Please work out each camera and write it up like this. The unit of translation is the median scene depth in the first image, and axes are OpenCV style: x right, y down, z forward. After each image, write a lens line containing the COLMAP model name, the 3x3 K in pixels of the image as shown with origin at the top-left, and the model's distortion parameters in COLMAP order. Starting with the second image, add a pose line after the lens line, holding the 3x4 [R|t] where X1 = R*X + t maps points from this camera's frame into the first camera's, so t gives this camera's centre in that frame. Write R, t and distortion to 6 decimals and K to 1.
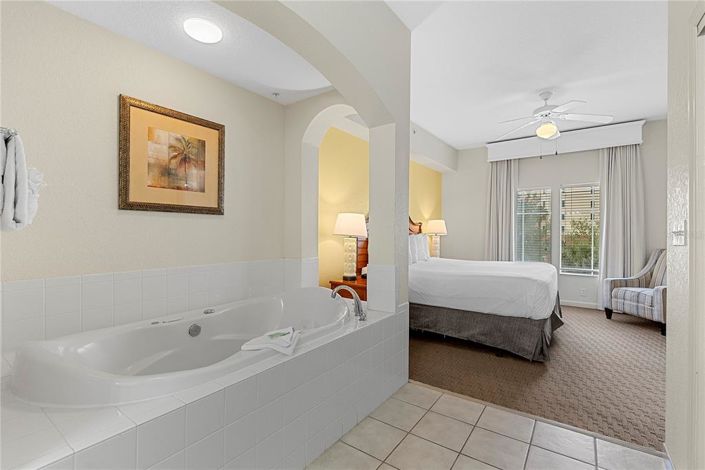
lens RADIAL K [[323.9, 0, 352.5], [0, 323.9, 235.0], [0, 0, 1]] dist [0.000416, 0.000012]
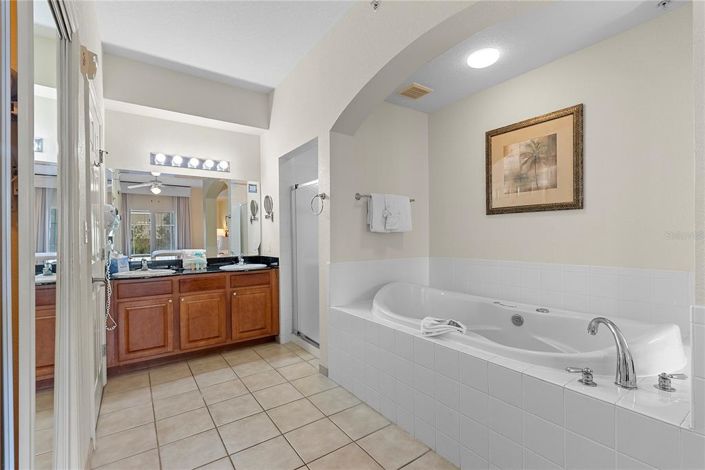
lens RADIAL K [[316.9, 0, 352.5], [0, 316.9, 235.0], [0, 0, 1]] dist [0.000155, -0.000023]
pose [[-0.326566, -0.002895, -0.945170, 0.654182], [-0.000249, 0.999996, -0.002977, 0.011423], [0.945174, -0.000737, -0.326565, 0.773252]]
